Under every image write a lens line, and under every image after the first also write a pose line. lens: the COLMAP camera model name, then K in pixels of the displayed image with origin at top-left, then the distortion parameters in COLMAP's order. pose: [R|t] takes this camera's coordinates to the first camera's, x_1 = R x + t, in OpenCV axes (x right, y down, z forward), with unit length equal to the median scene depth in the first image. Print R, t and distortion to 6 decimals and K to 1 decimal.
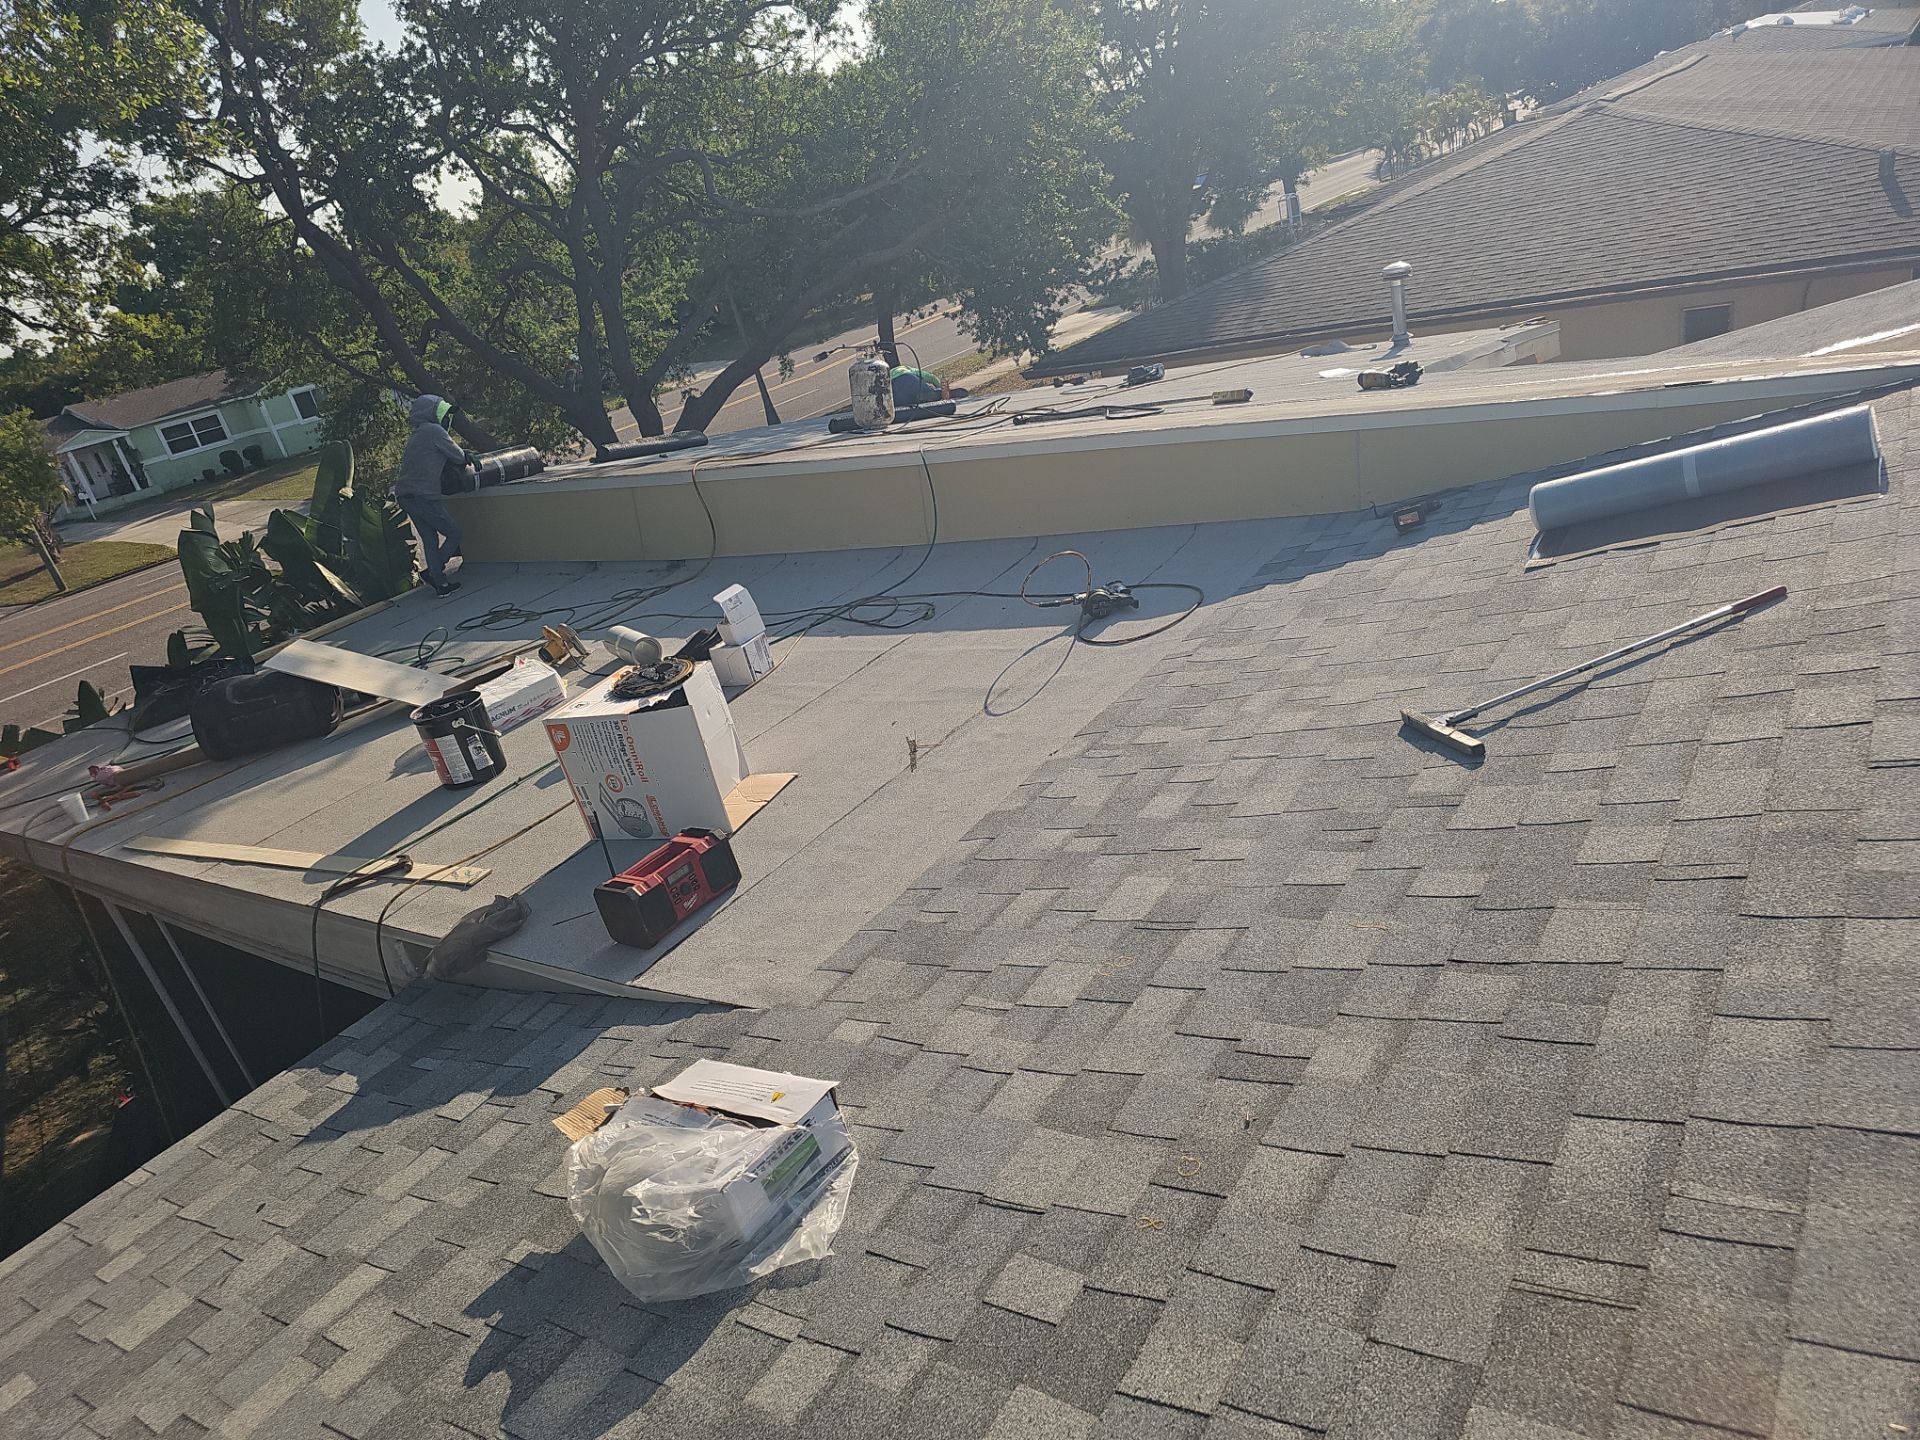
lens RADIAL K [[1292.3, 0, 923.4], [0, 1292.3, 720.0], [0, 0, 1]] dist [0.070488, -0.056977]
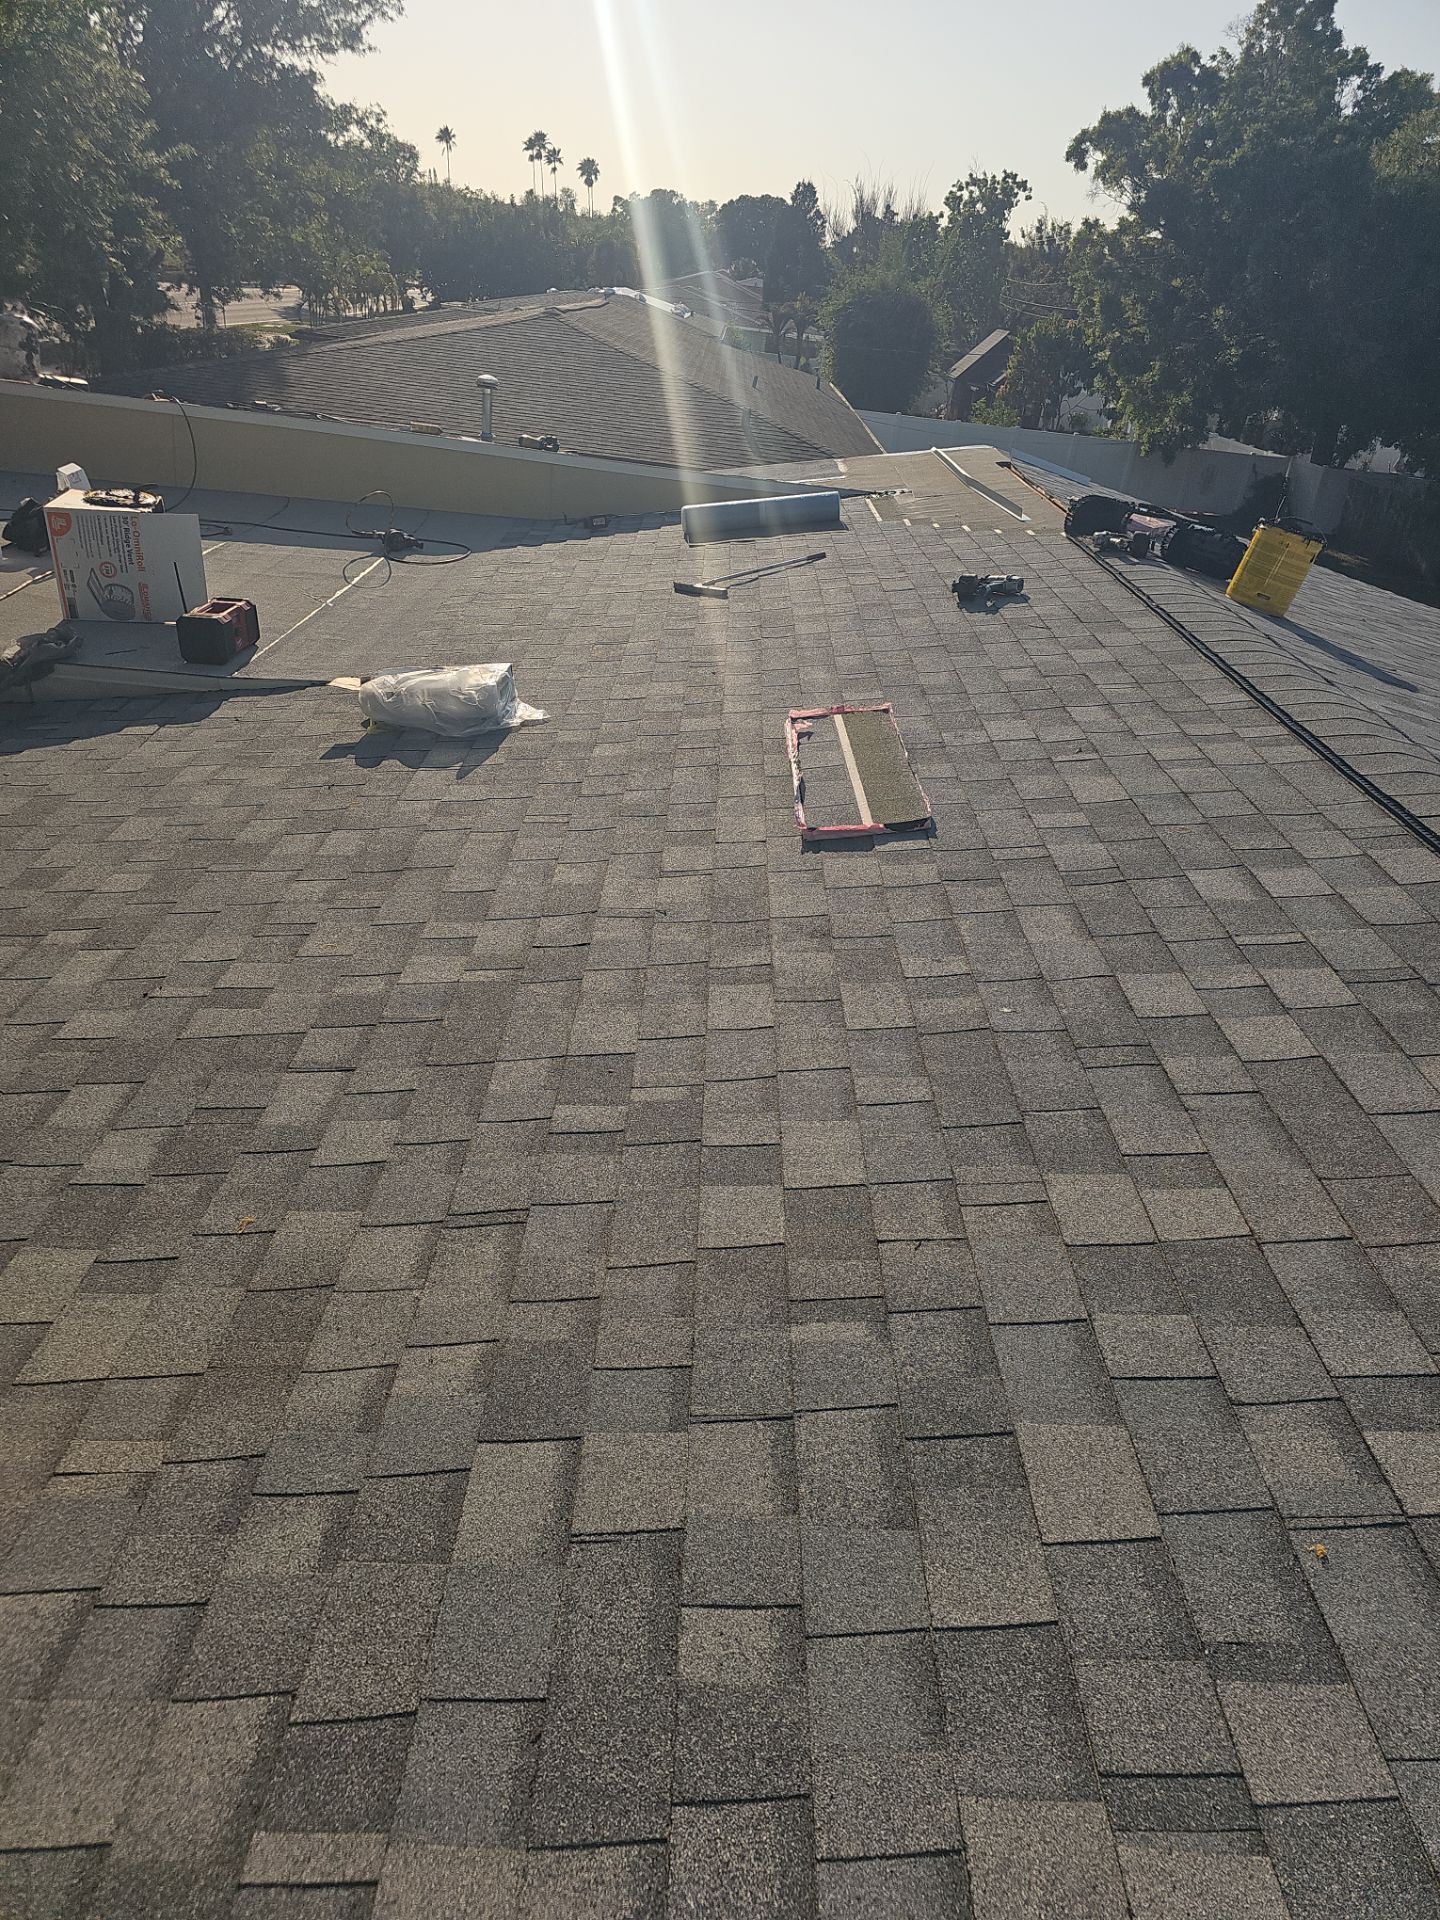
lens RADIAL K [[1321.0, 0, 751.9], [0, 1321.0, 989.0], [0, 0, 1]] dist [0.042811, -0.030902]
pose [[0.760276, -0.000024, 0.649600, -0.142956], [-0.044002, 0.997701, 0.051537, 0.085613], [-0.648108, -0.067766, 0.758527, -0.103527]]
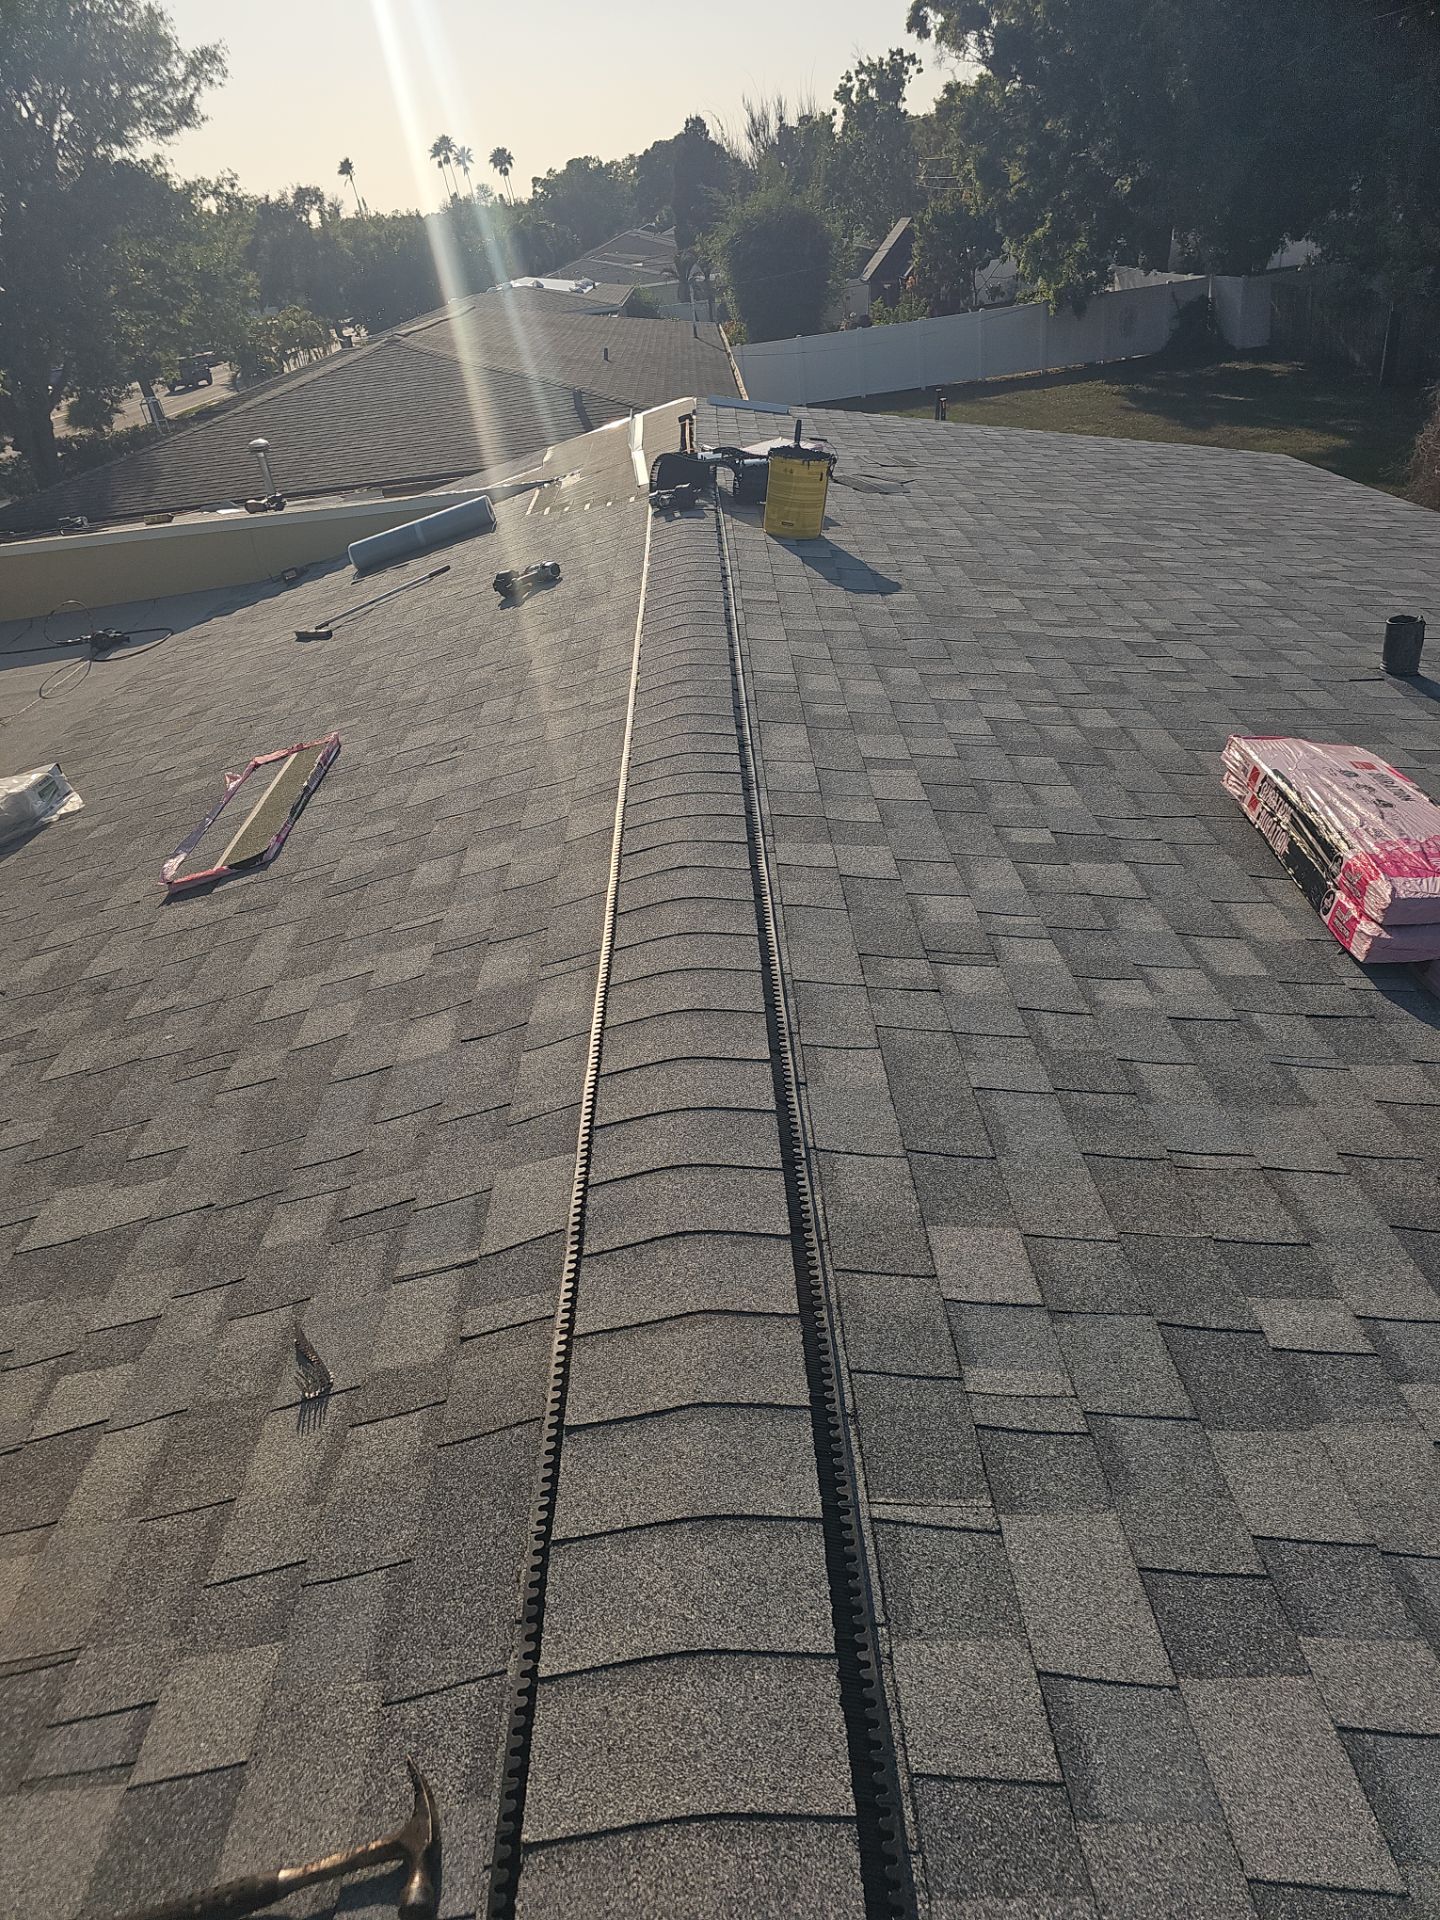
lens RADIAL K [[1292.3, 0, 728.1], [0, 1292.3, 1006.2], [0, 0, 1]] dist [0.070488, -0.056977]
pose [[0.802394, -0.195716, 0.563789, -0.063649], [0.171154, 0.980480, 0.096779, 0.086574], [-0.571725, 0.018840, 0.820229, -0.187996]]
